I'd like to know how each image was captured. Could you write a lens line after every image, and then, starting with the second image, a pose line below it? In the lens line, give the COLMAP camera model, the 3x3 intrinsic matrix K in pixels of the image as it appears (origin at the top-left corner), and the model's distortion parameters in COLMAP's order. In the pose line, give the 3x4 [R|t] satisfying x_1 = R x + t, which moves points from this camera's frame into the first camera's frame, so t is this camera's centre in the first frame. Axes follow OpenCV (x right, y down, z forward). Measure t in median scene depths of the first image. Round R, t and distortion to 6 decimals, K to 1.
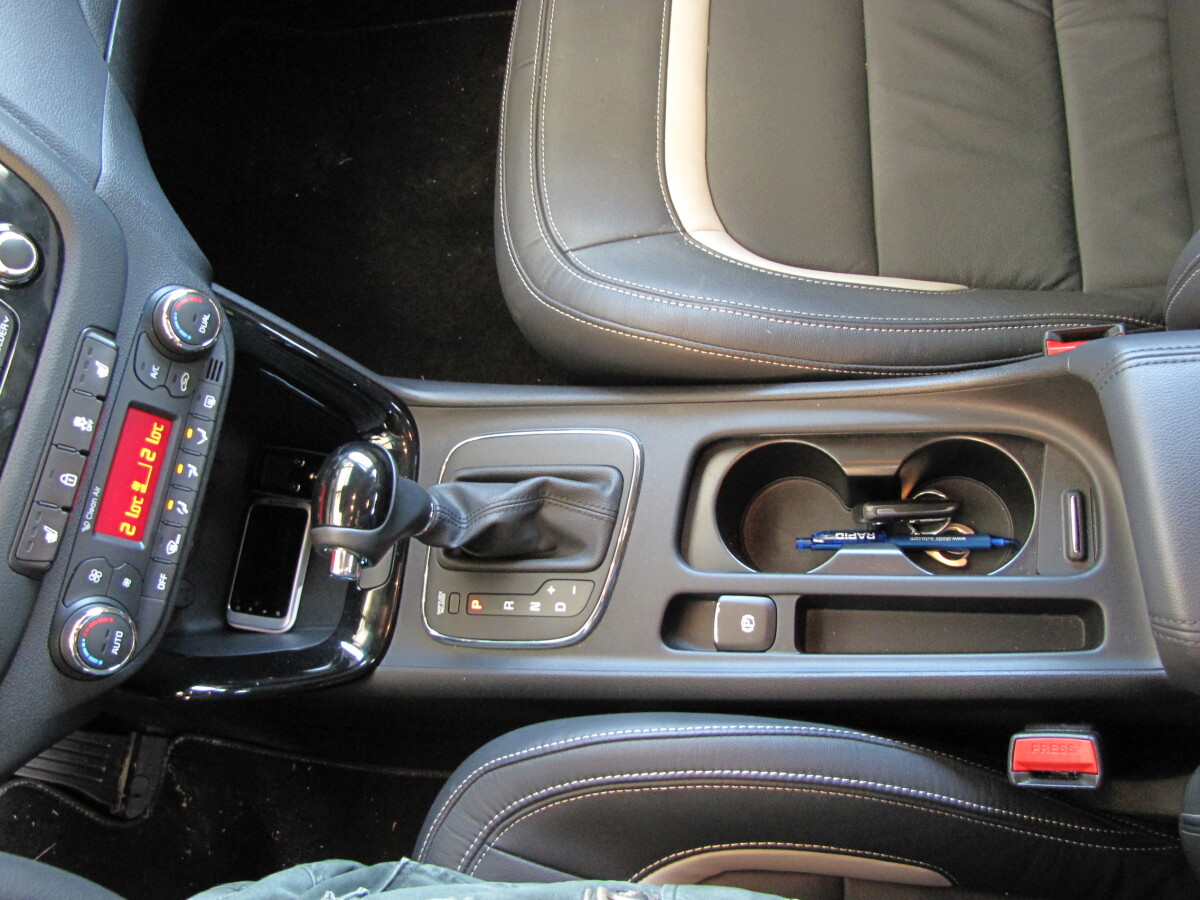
lens RADIAL K [[1026.8, 0, 602.9], [0, 1026.8, 454.0], [0, 0, 1]] dist [-0.152449, 0.124188]
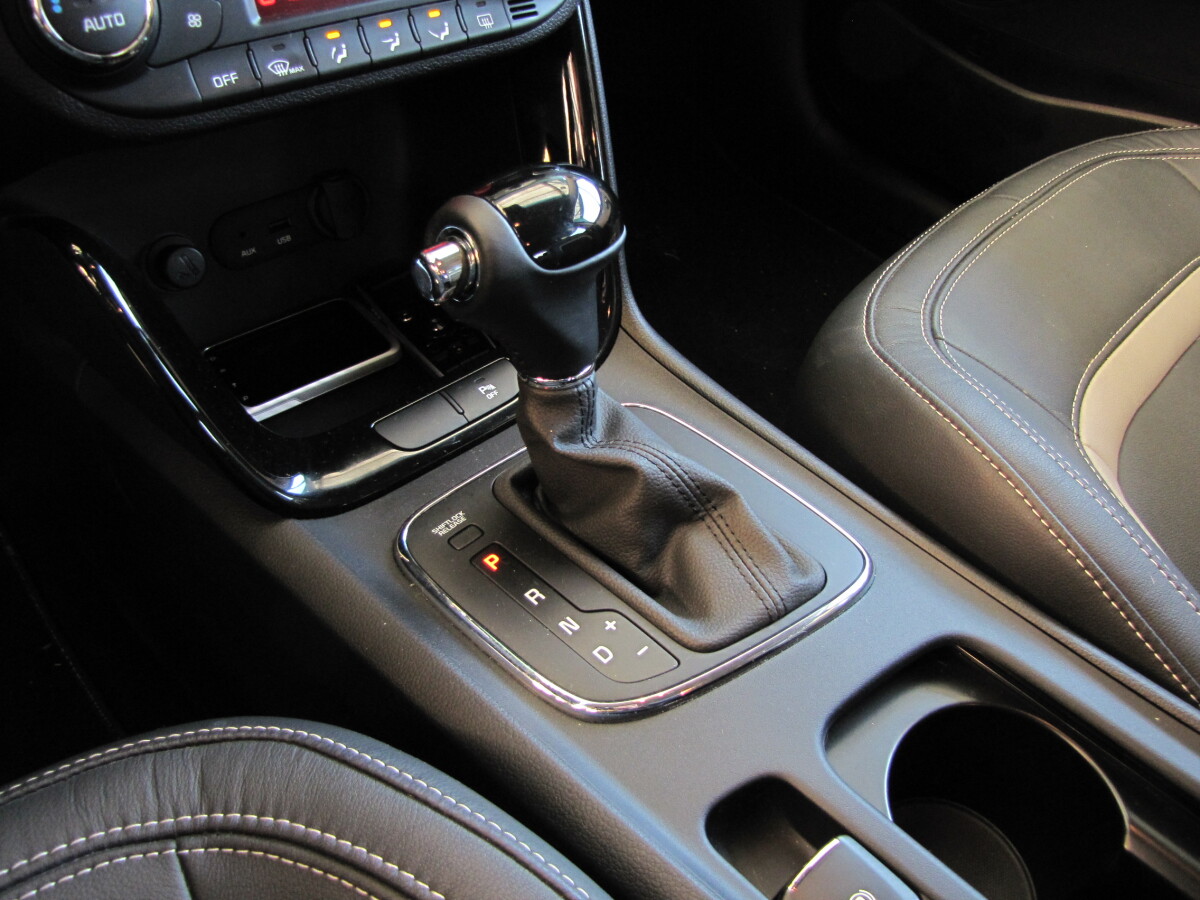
lens RADIAL K [[1026.8, 0, 597.7], [0, 1026.8, 447.7], [0, 0, 1]] dist [-0.152449, 0.124188]
pose [[0.697738, 0.686632, -0.204199, -0.008060], [-0.709361, 0.622533, -0.330546, 0.292233], [-0.099843, 0.375485, 0.921435, 0.486026]]
